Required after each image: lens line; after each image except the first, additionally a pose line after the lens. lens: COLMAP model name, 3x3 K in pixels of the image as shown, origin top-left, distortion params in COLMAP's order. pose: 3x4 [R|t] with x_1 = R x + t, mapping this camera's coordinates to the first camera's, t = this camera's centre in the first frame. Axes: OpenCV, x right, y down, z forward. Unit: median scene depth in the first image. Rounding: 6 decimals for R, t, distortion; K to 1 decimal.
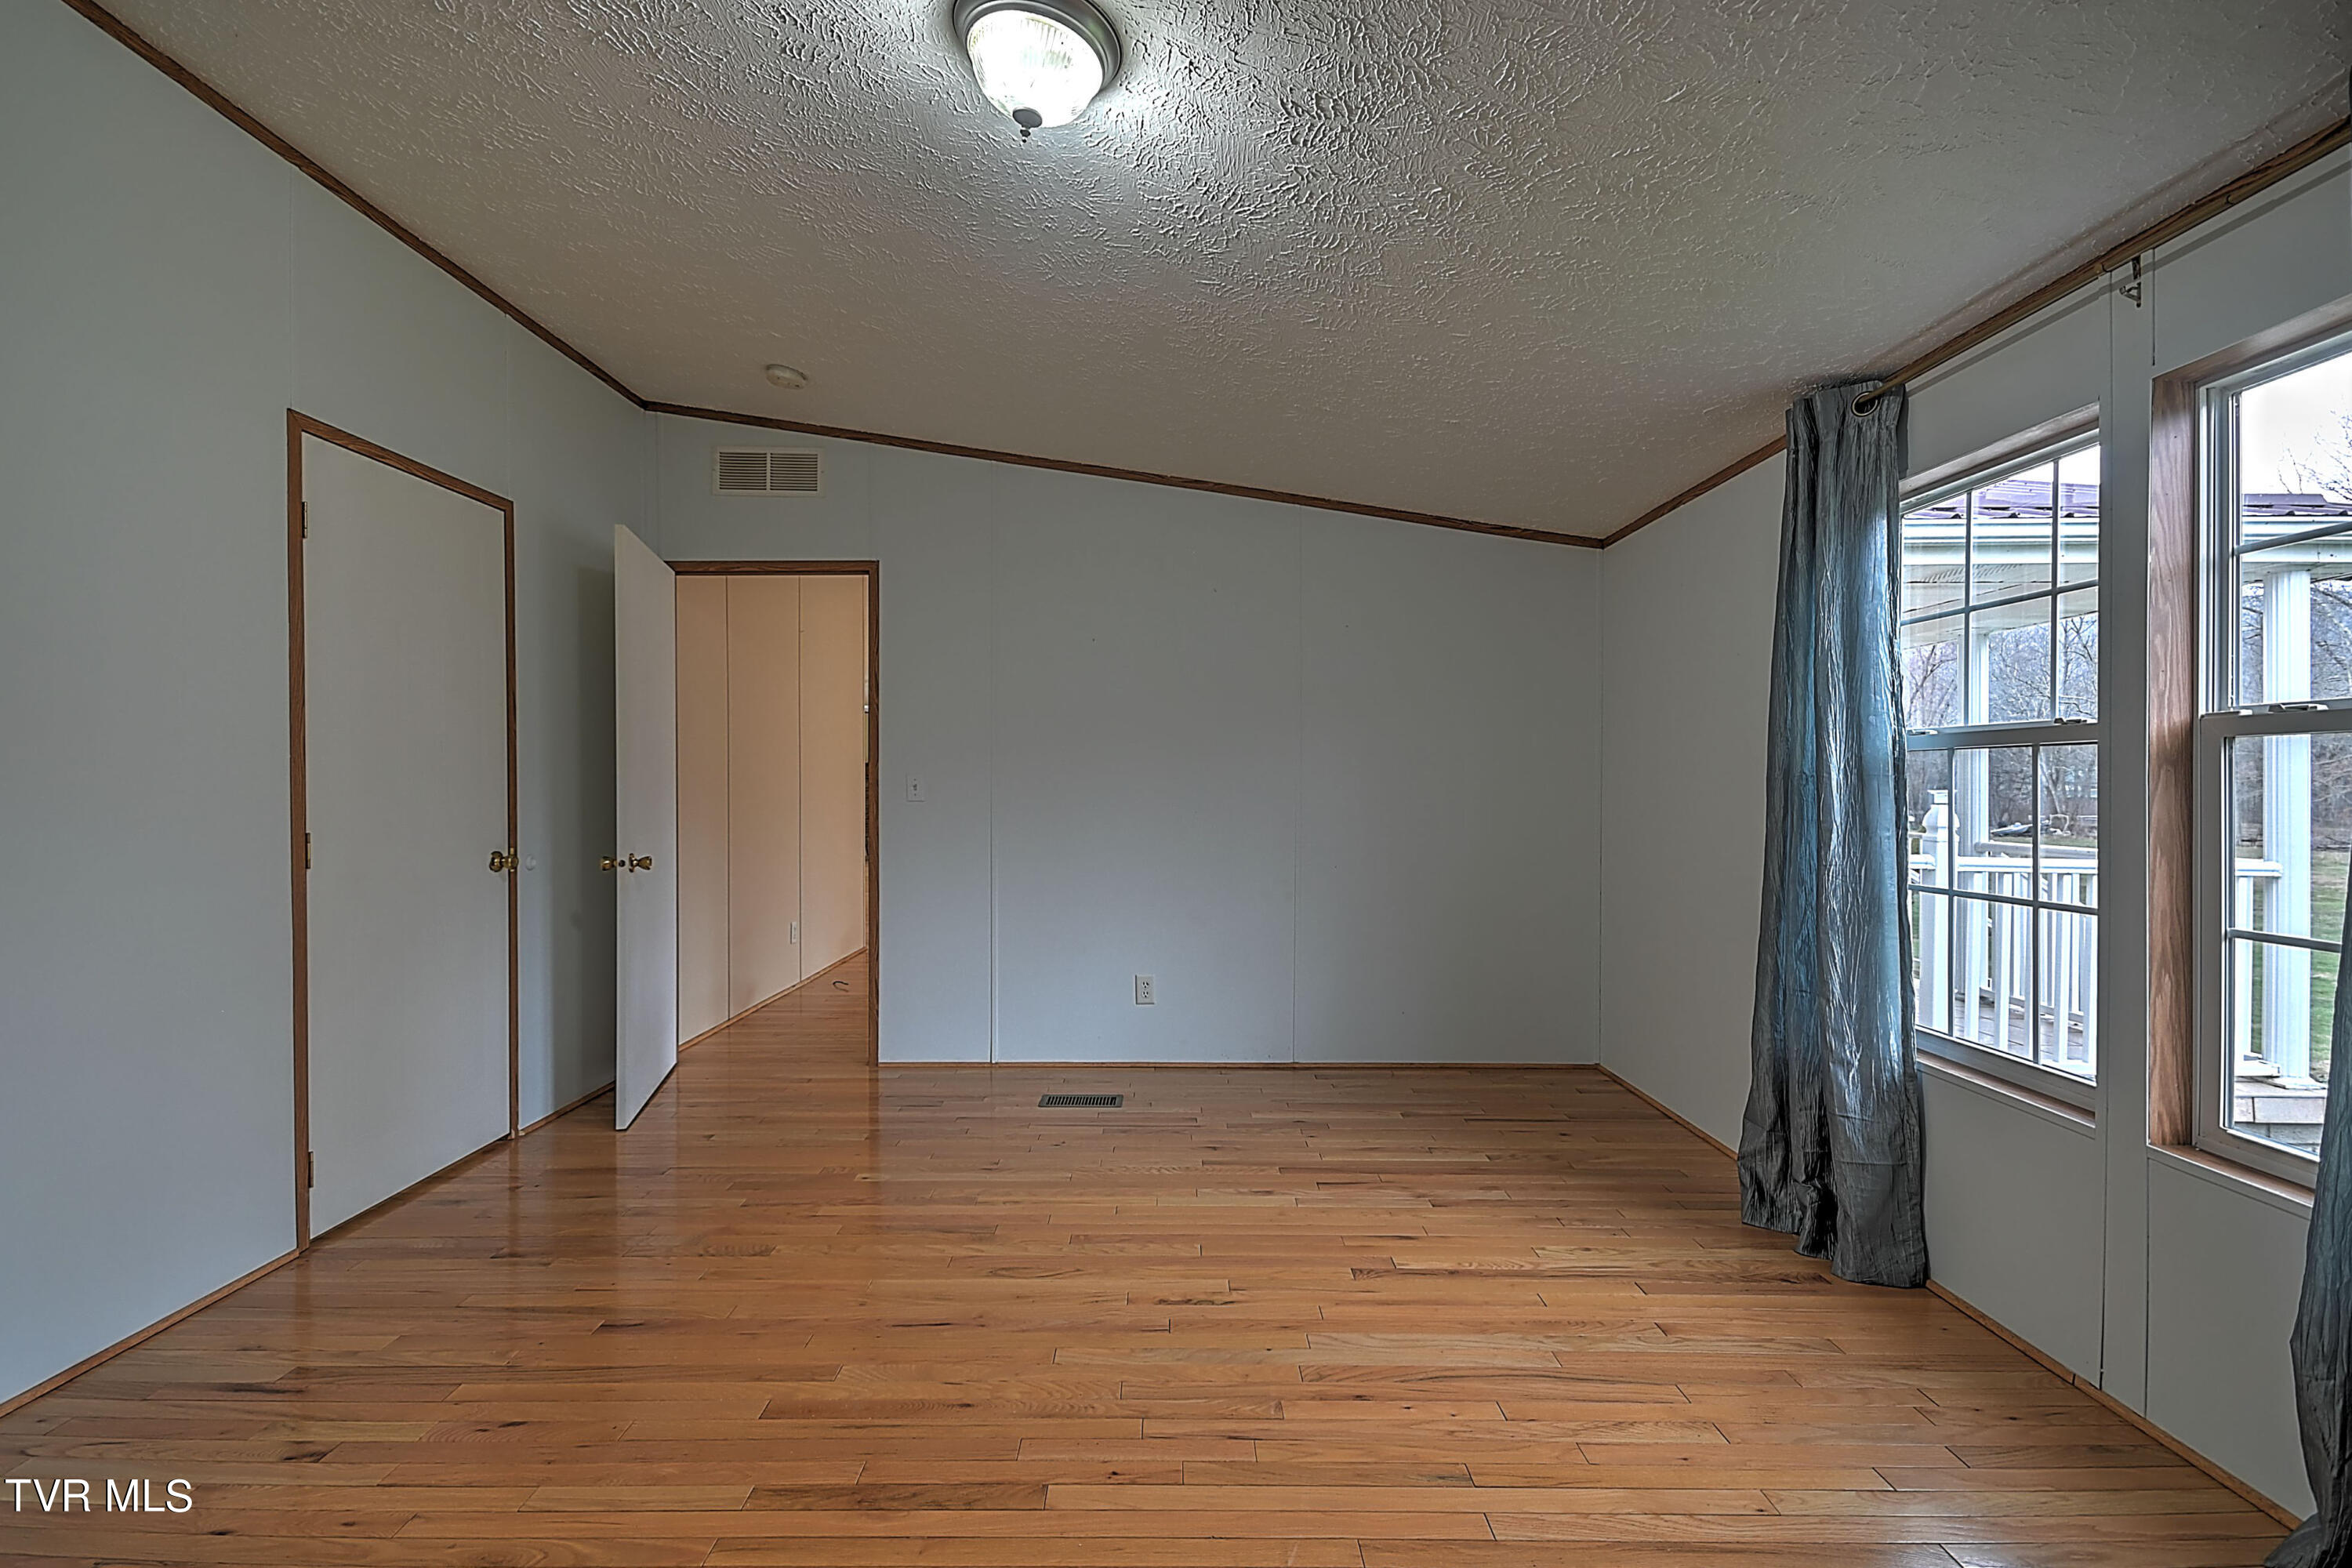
lens RADIAL K [[1045.3, 0, 1164.9], [0, 1045.3, 782.5], [0, 0, 1]] dist [0.015027, -0.008332]
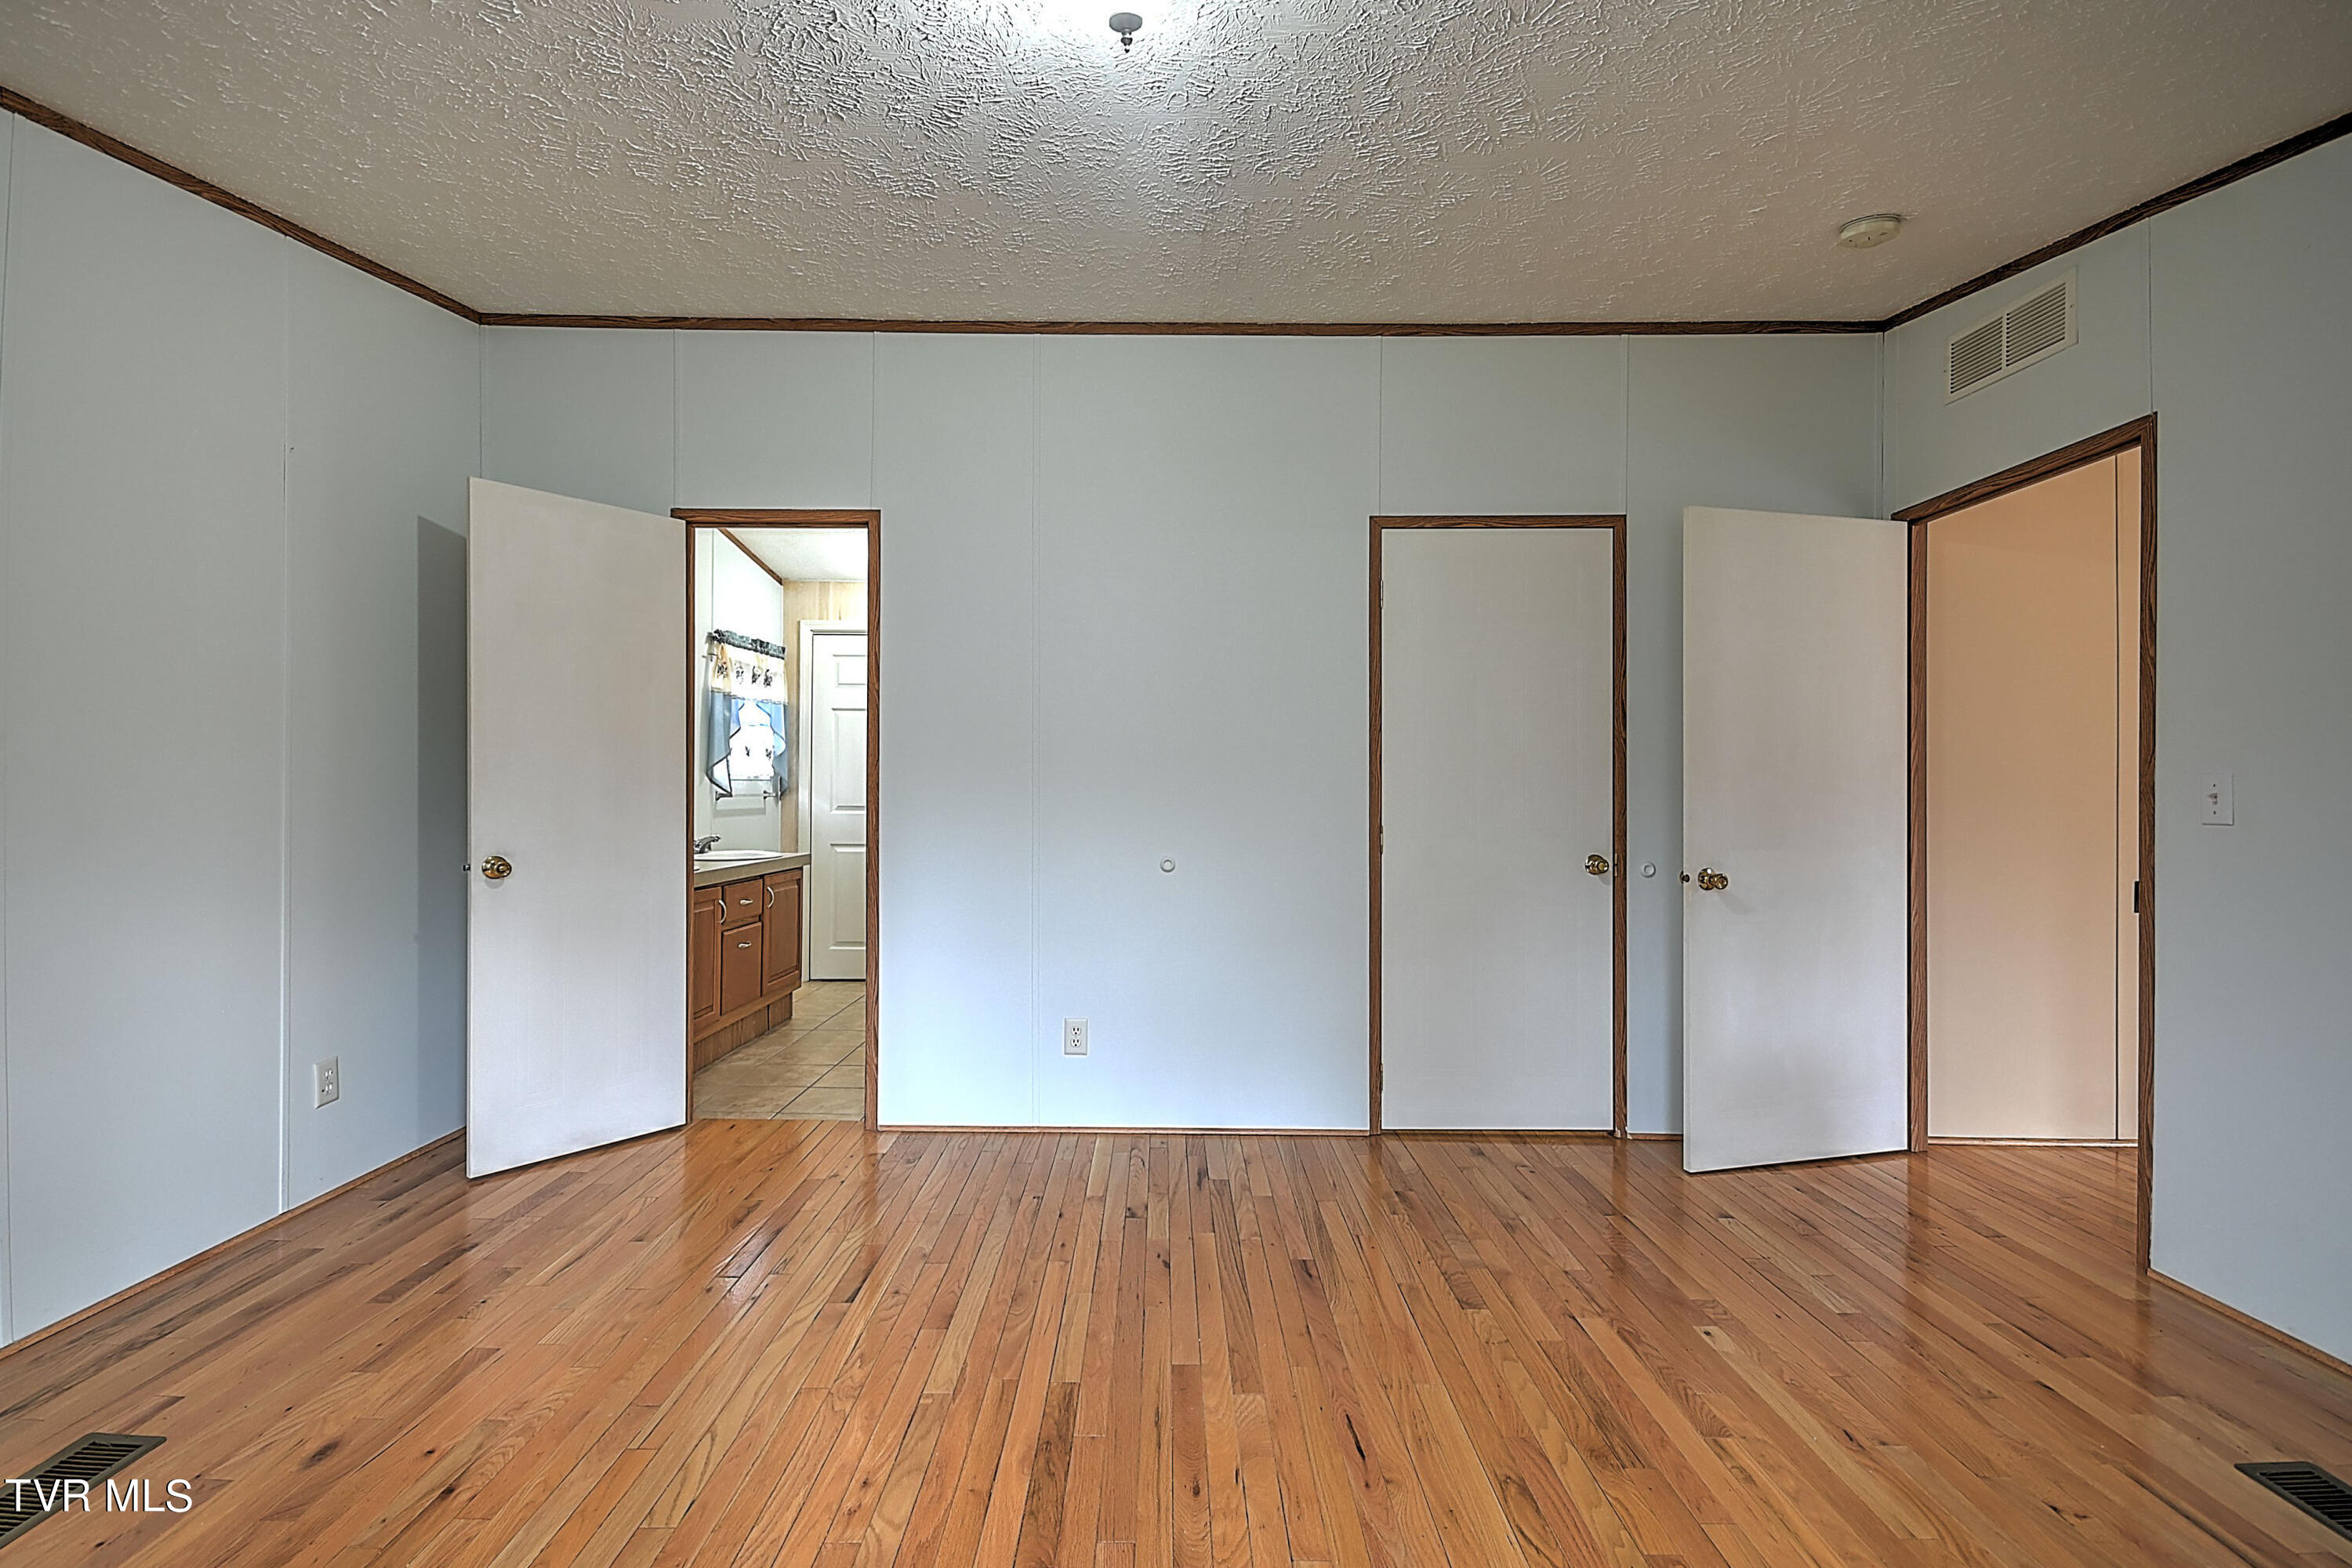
lens RADIAL K [[1045.3, 0, 1174.4], [0, 1045.3, 790.5], [0, 0, 1]] dist [0.015027, -0.008332]
pose [[-0.014852, -0.000179, -0.999890, 0.497162], [-0.003530, 0.999994, -0.000126, 0.002794], [0.999883, 0.003528, -0.014852, 0.709895]]
